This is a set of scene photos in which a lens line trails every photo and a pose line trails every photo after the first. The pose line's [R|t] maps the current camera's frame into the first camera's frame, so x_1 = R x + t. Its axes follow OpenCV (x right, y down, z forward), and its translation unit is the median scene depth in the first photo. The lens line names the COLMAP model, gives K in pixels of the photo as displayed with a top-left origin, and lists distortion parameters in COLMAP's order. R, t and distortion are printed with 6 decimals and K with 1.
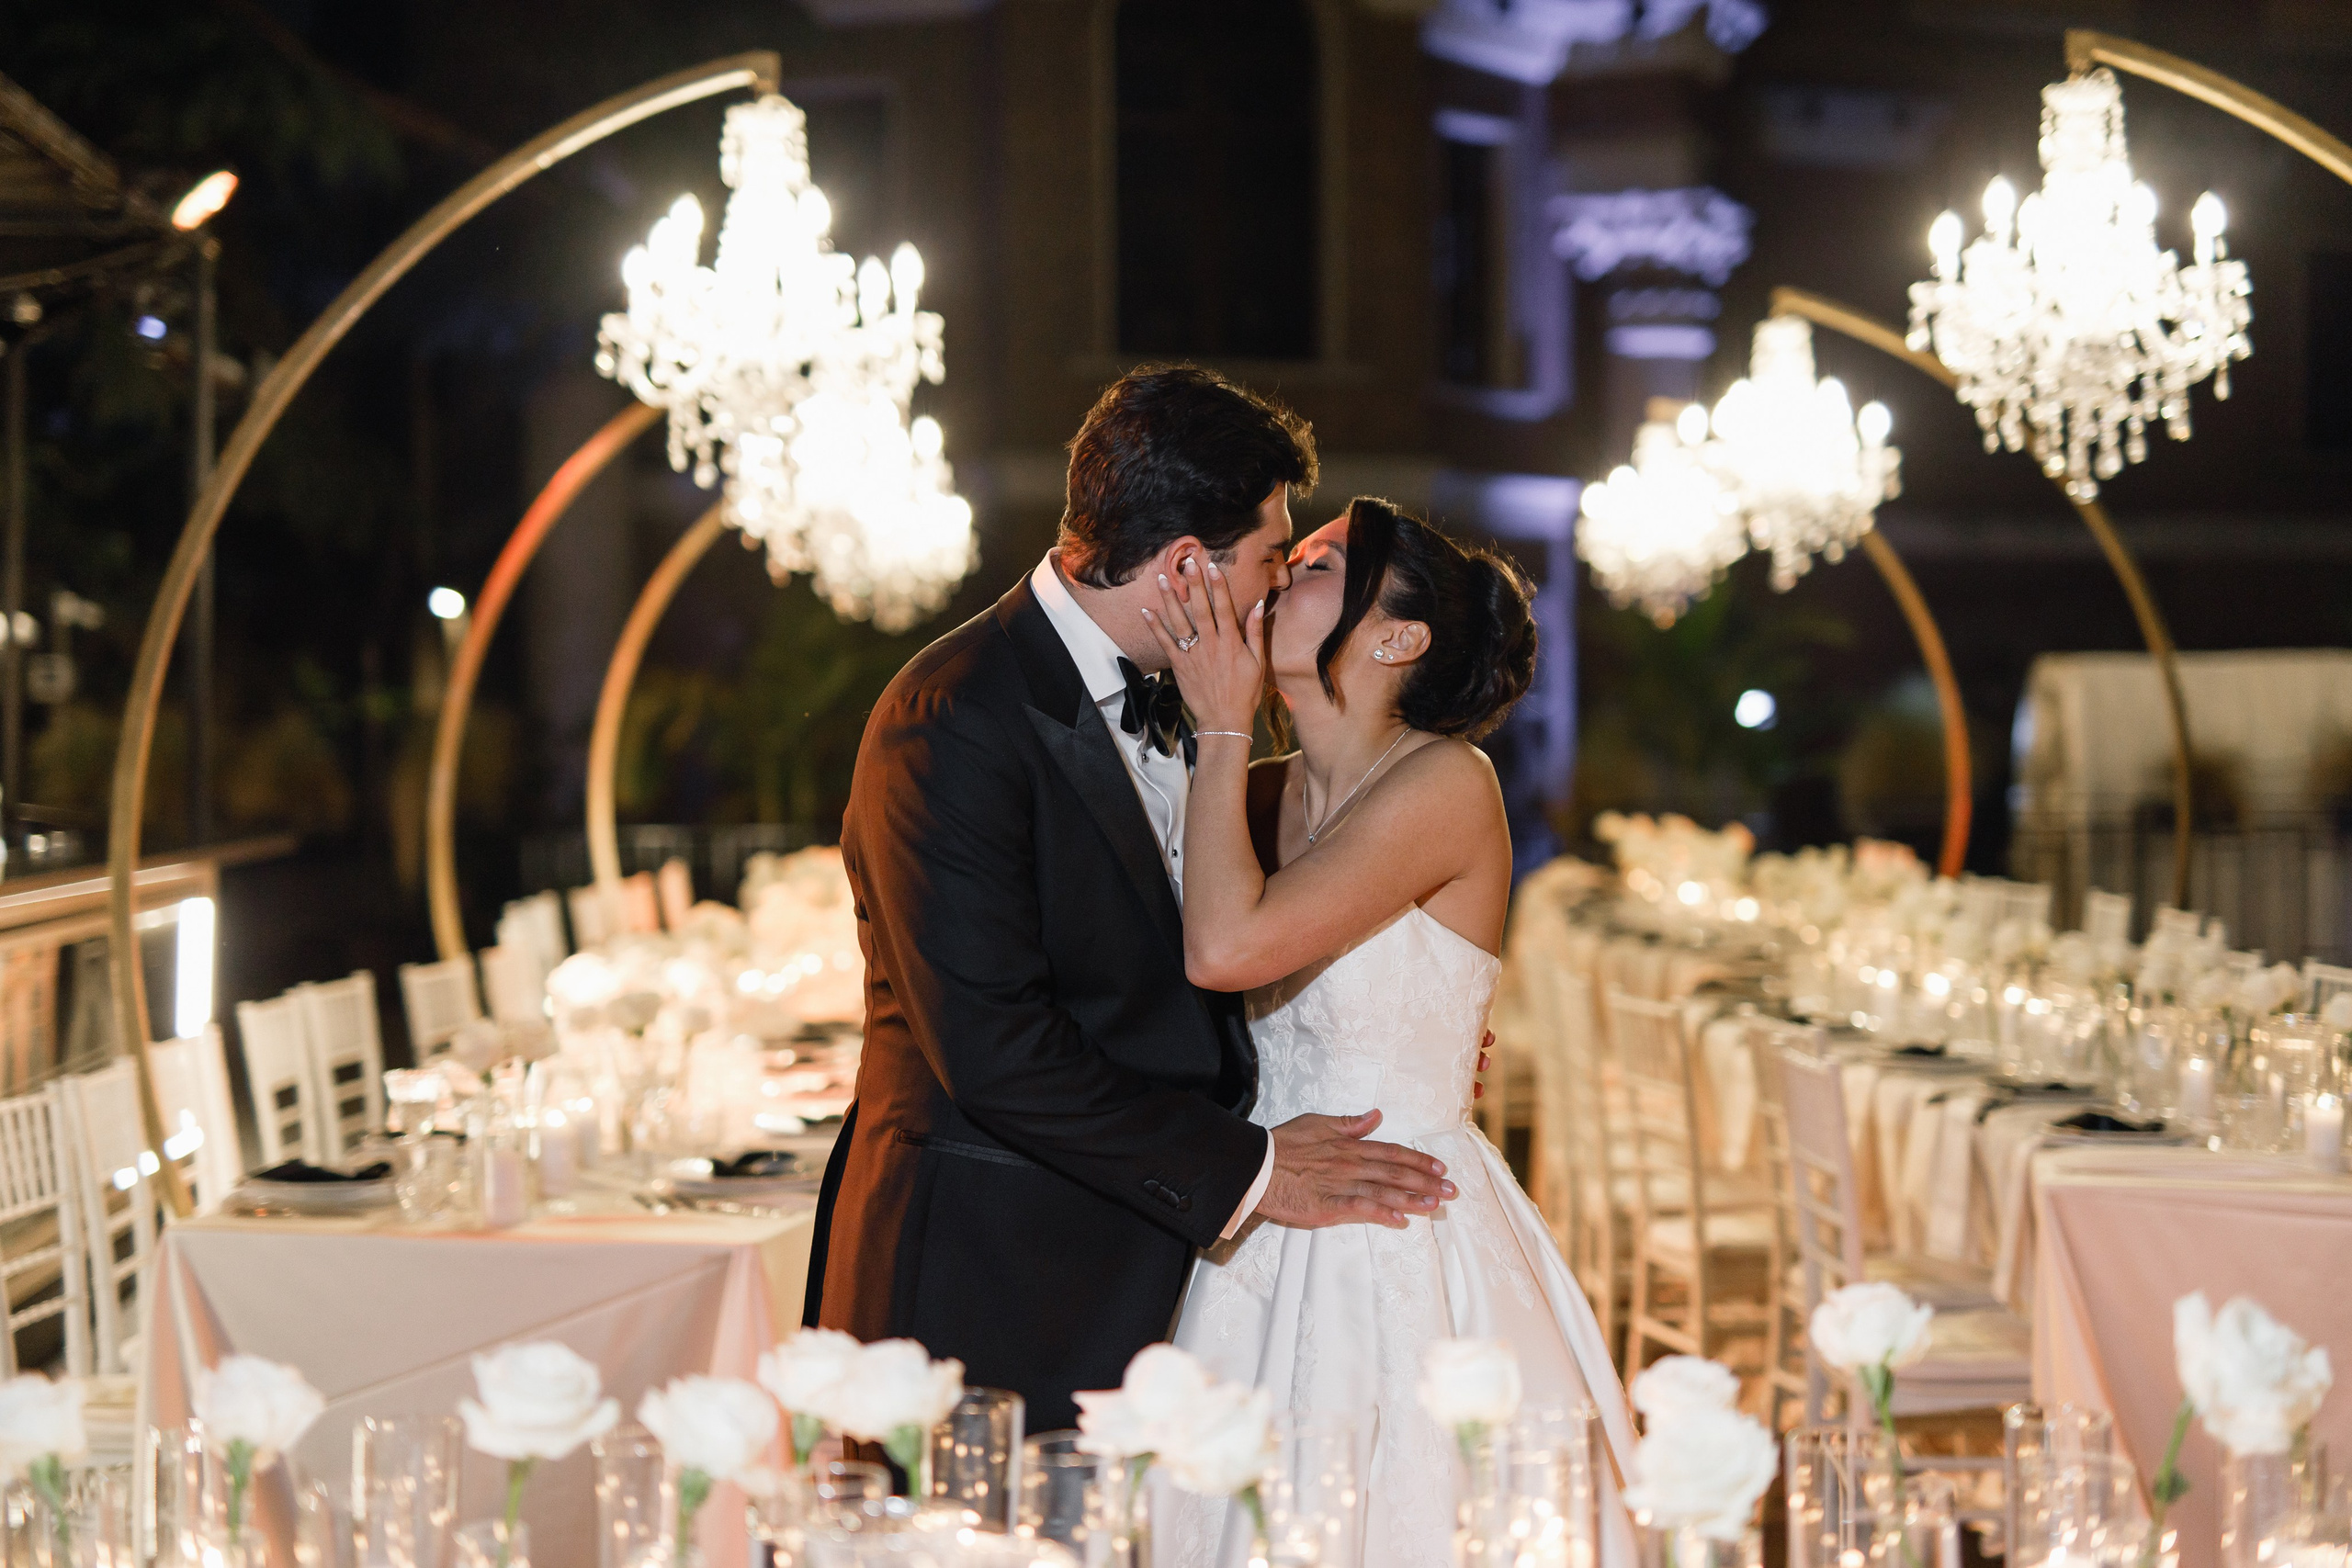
lens RADIAL K [[3344.4, 0, 1181.6], [0, 3344.4, 817.9], [0, 0, 1]] dist [-0.000231, -0.019374]
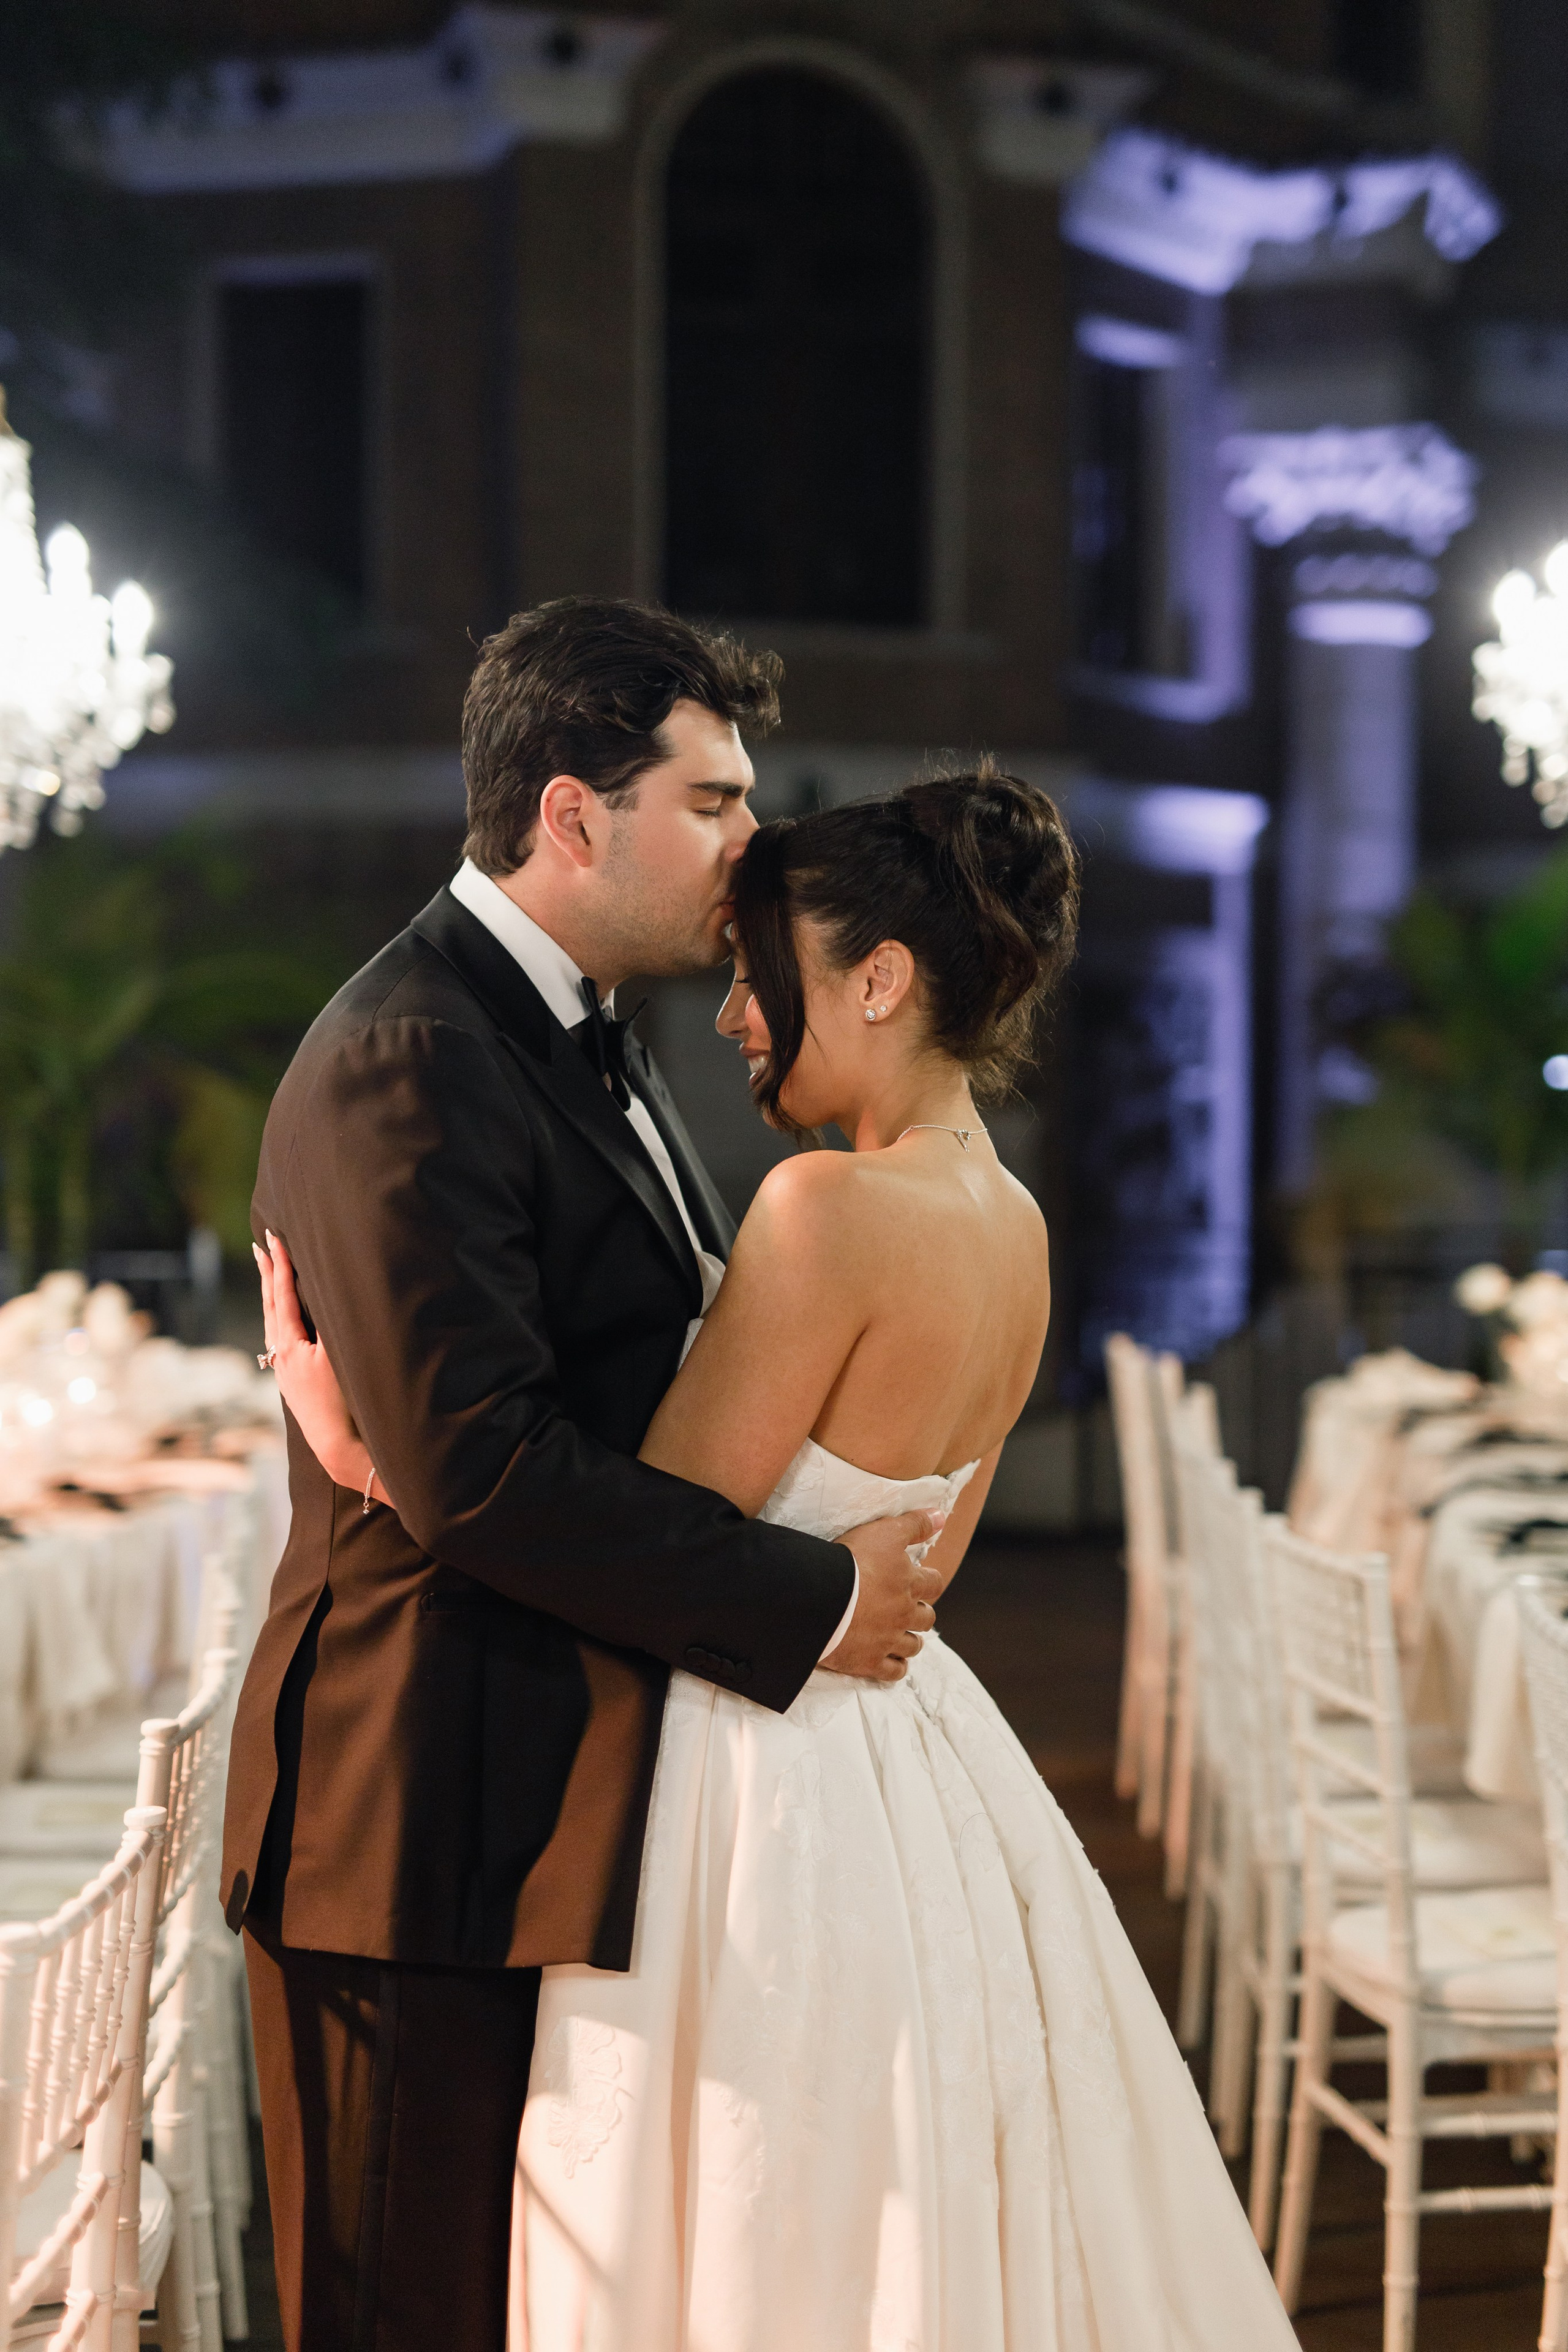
lens RADIAL K [[3344.7, 0, 821.8], [0, 3344.7, 1172.8], [0, 0, 1]] dist [-0.000231, -0.019374]
pose [[0.999822, 0.015281, 0.011079, 0.051755], [-0.015165, 0.999830, -0.010478, -0.014828], [-0.011237, 0.010308, 0.999884, 1.171979]]
